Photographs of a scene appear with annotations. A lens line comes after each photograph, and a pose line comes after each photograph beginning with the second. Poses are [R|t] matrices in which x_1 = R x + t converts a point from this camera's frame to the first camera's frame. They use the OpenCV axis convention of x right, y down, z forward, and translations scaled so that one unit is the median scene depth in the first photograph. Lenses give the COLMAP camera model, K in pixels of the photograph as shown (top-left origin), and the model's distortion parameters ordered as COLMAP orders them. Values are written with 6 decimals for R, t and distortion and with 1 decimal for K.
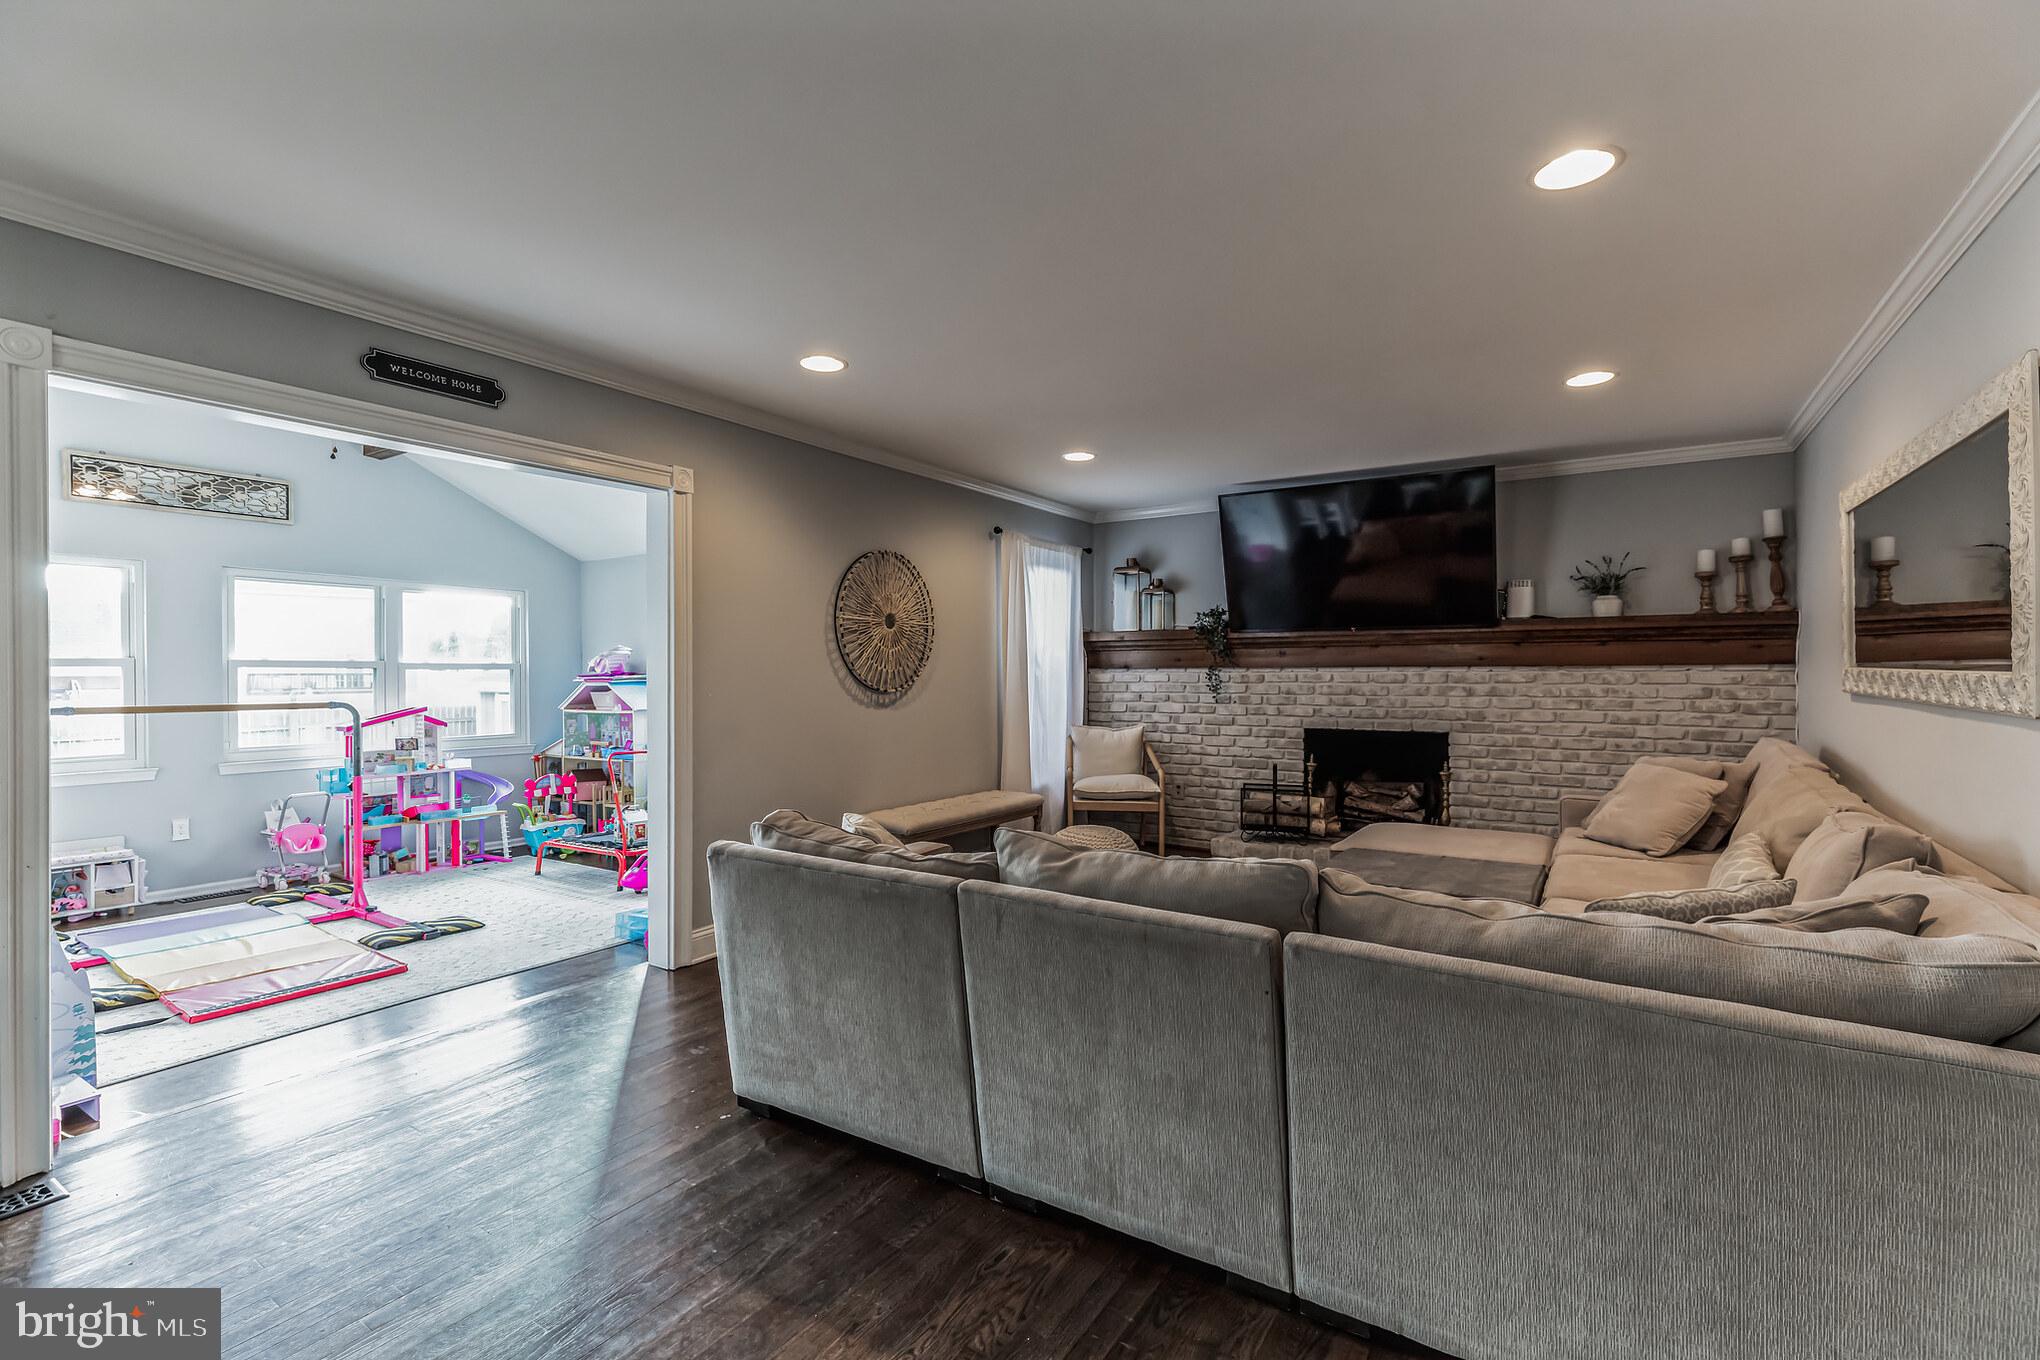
lens RADIAL K [[902.8, 0, 1017.4], [0, 902.8, 678.7], [0, 0, 1]] dist [-0.011958, -0.000528]
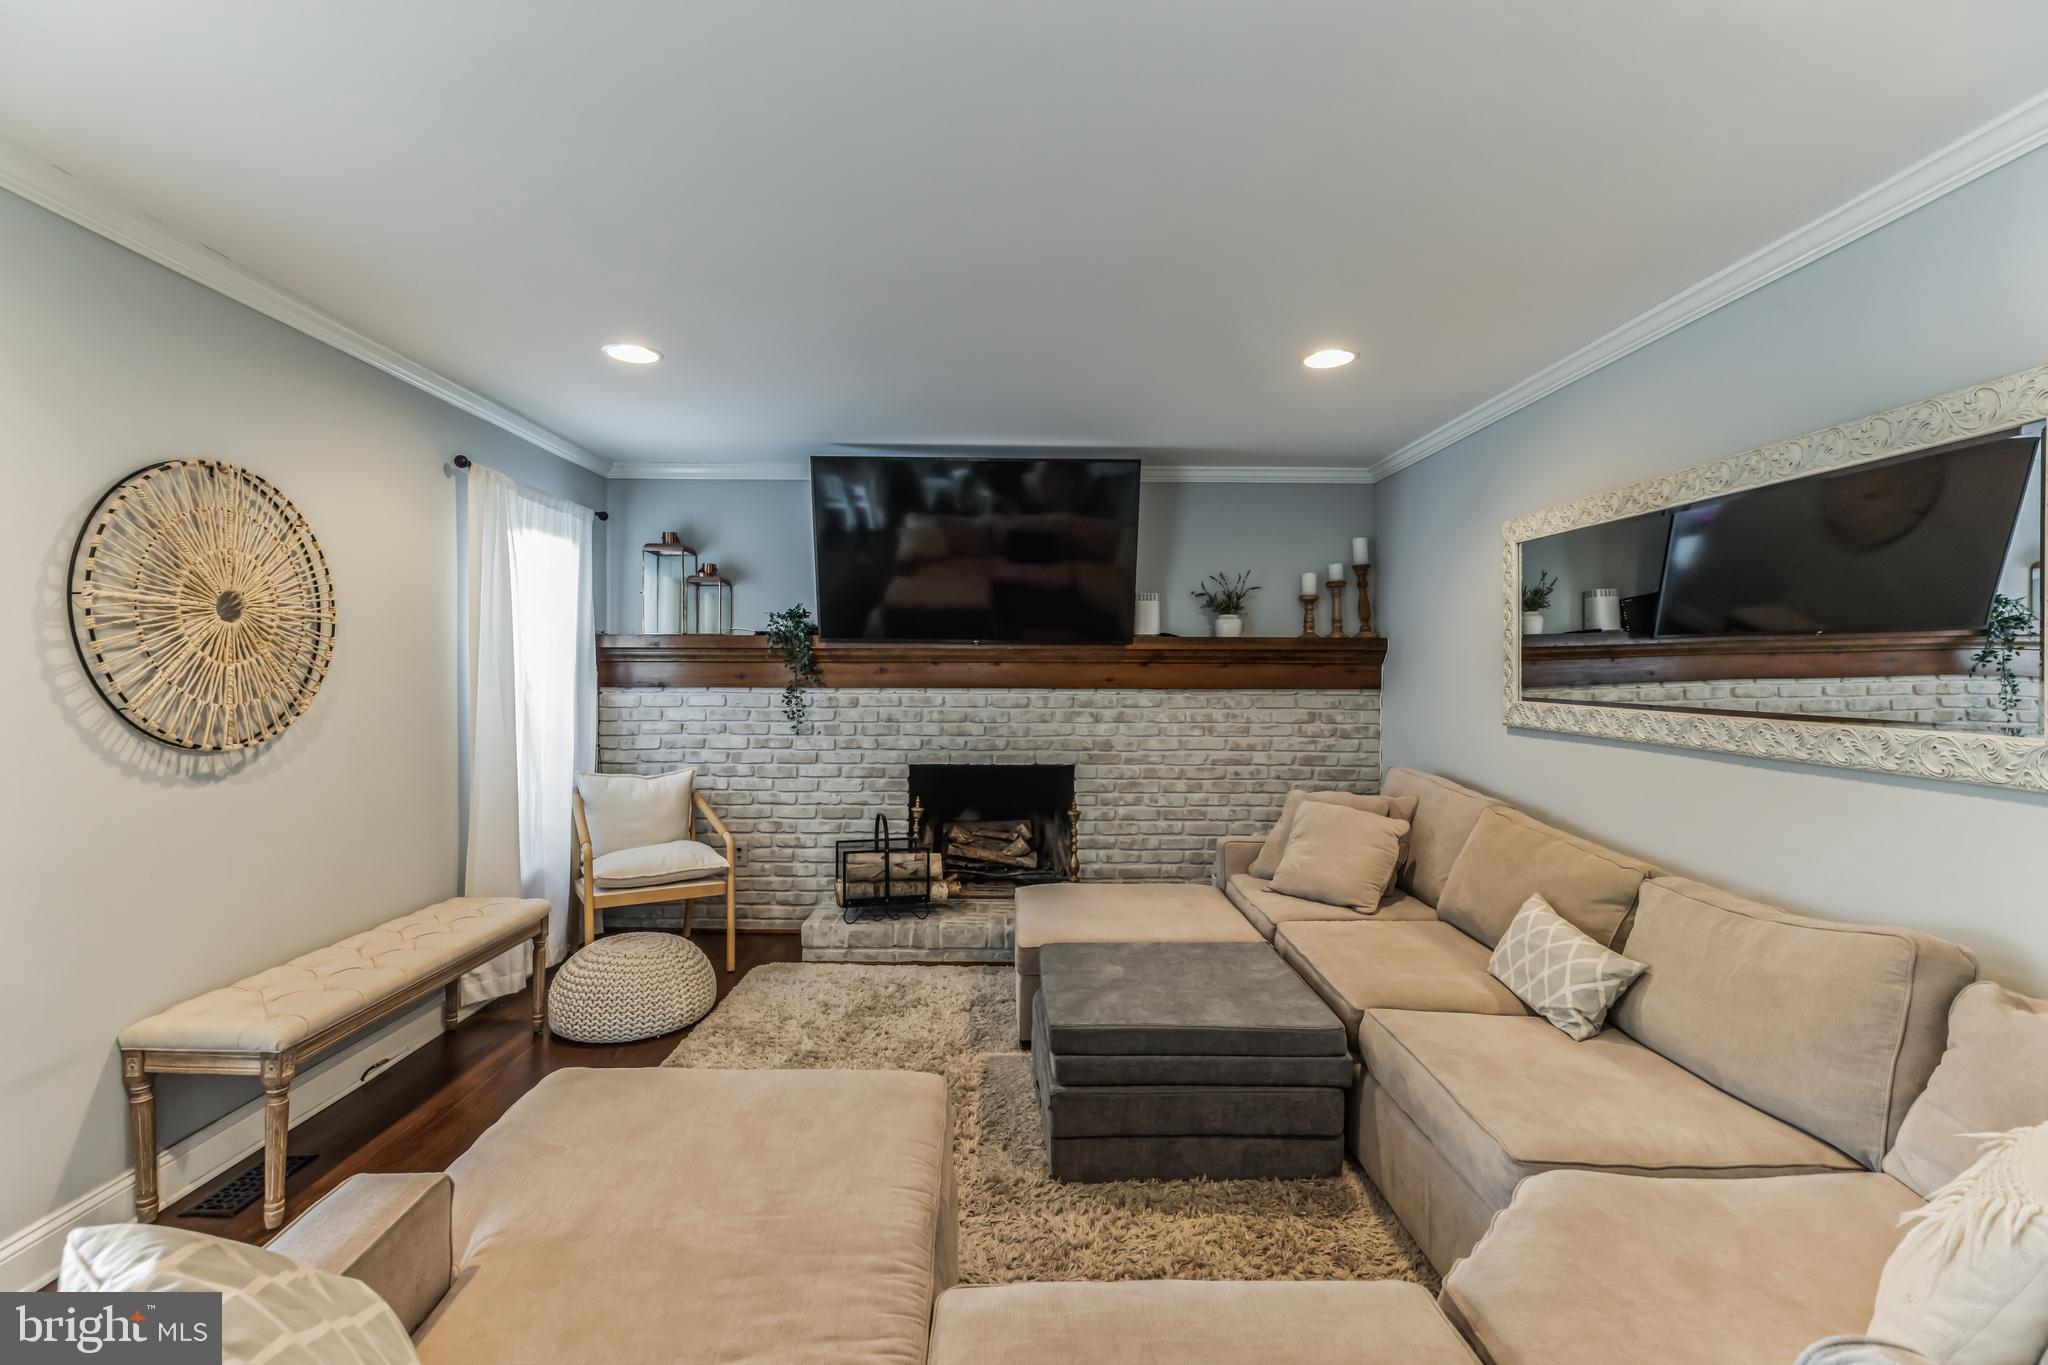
lens RADIAL K [[918.2, 0, 1025.1], [0, 918.2, 677.3], [0, 0, 1]] dist [0.004655, 0.001227]
pose [[0.828963, 0.004115, 0.559288, -0.055226], [-0.003225, 0.999991, -0.002579, -0.022295], [-0.559294, 0.000334, 0.828969, 0.299007]]
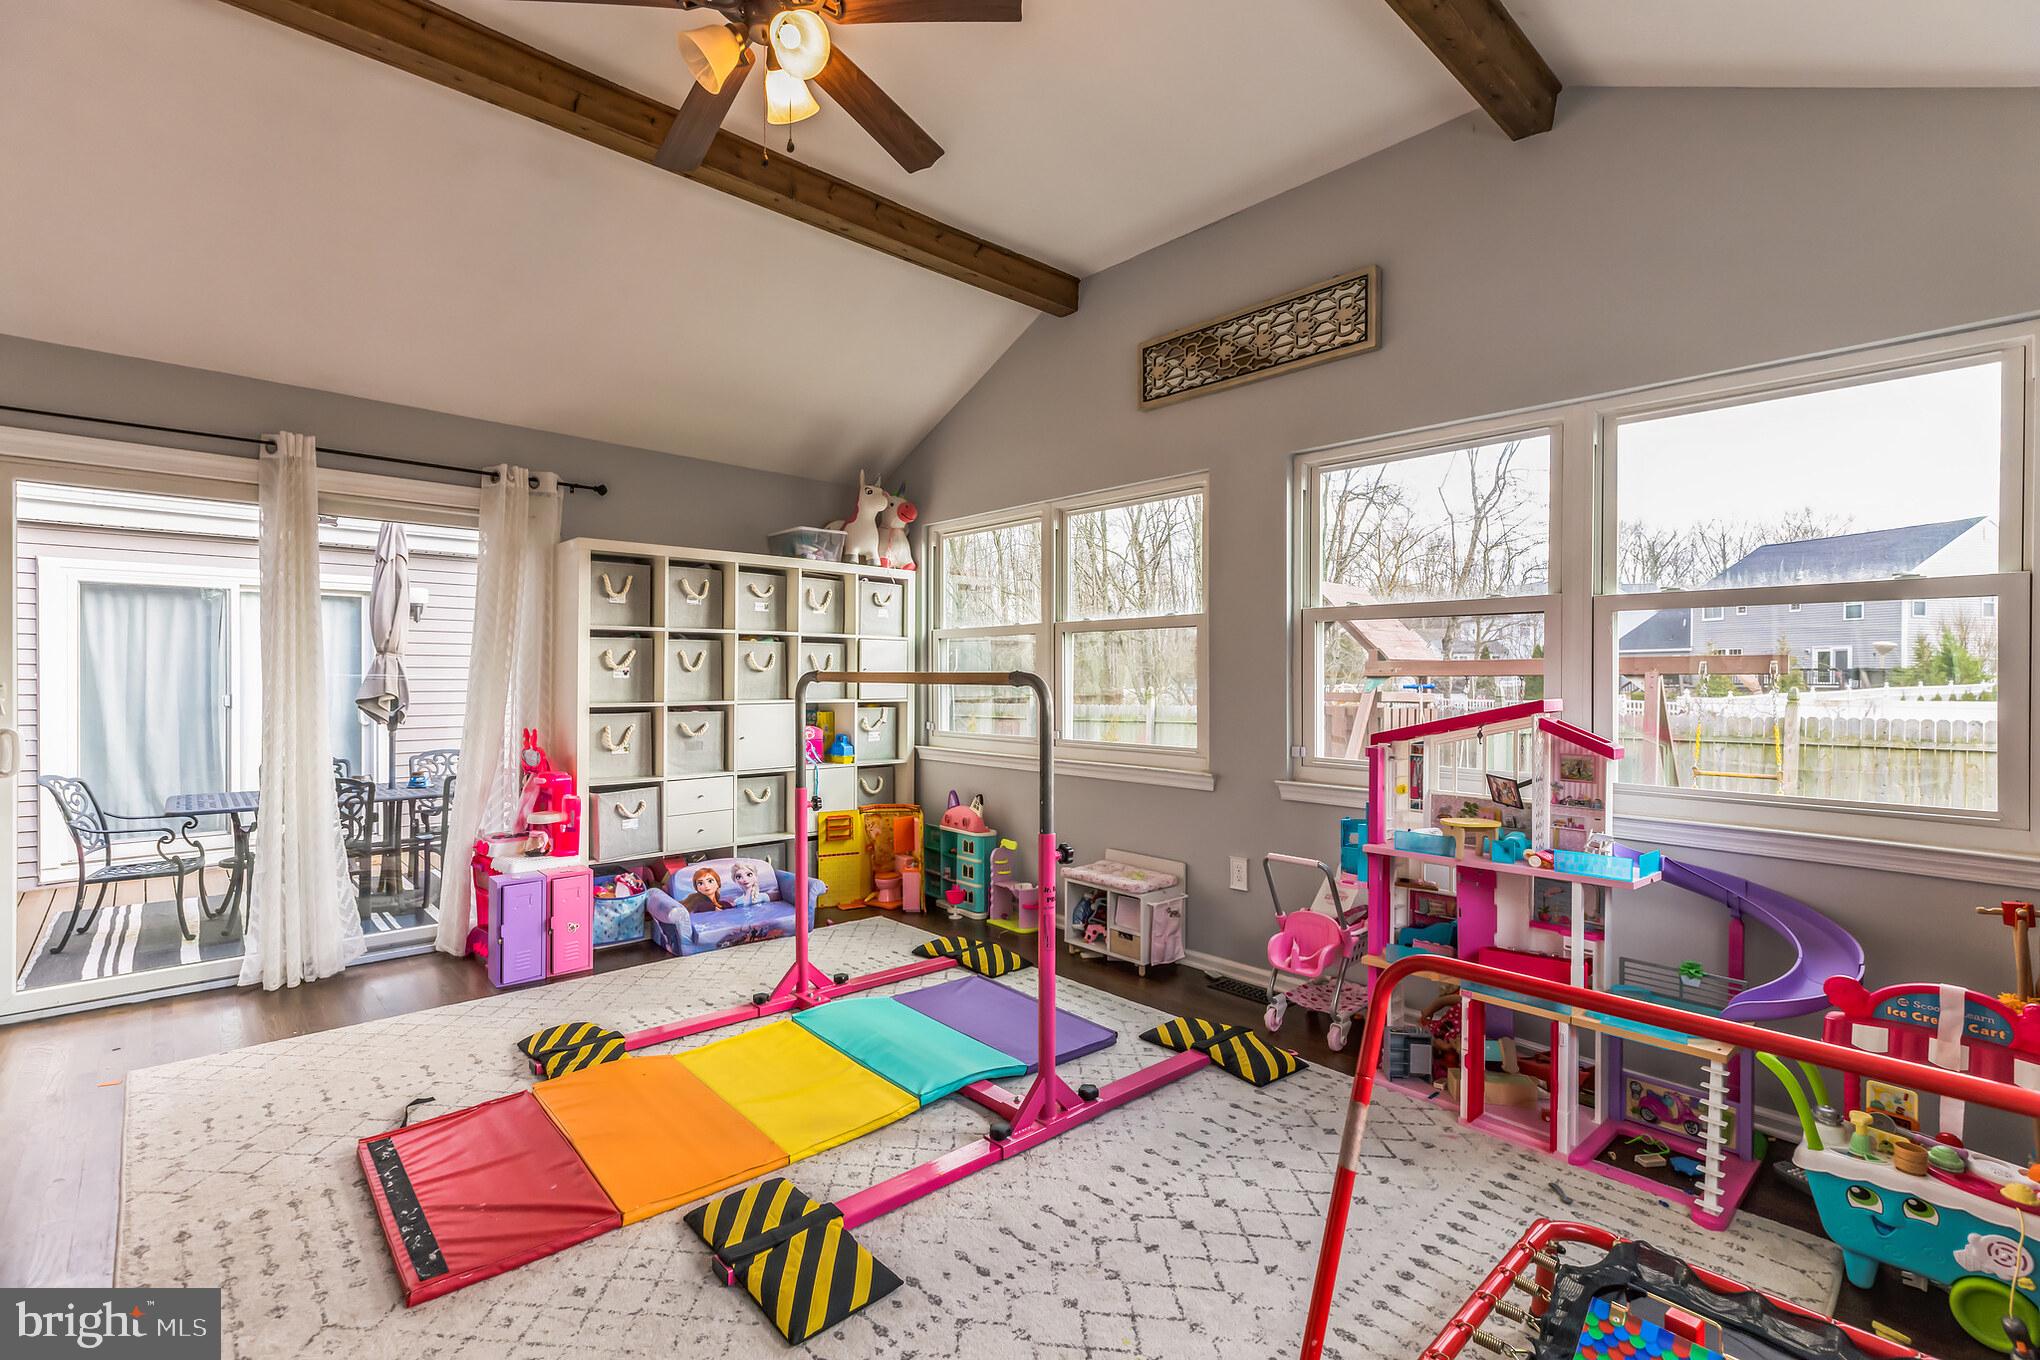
lens RADIAL K [[902.8, 0, 1001.5], [0, 902.8, 678.5], [0, 0, 1]] dist [-0.011958, -0.000528]
pose [[-0.243570, 0.011177, -0.969819, -0.272937], [-0.004905, 0.999907, 0.012756, 0.020539], [0.969871, 0.007864, -0.243493, 1.049927]]
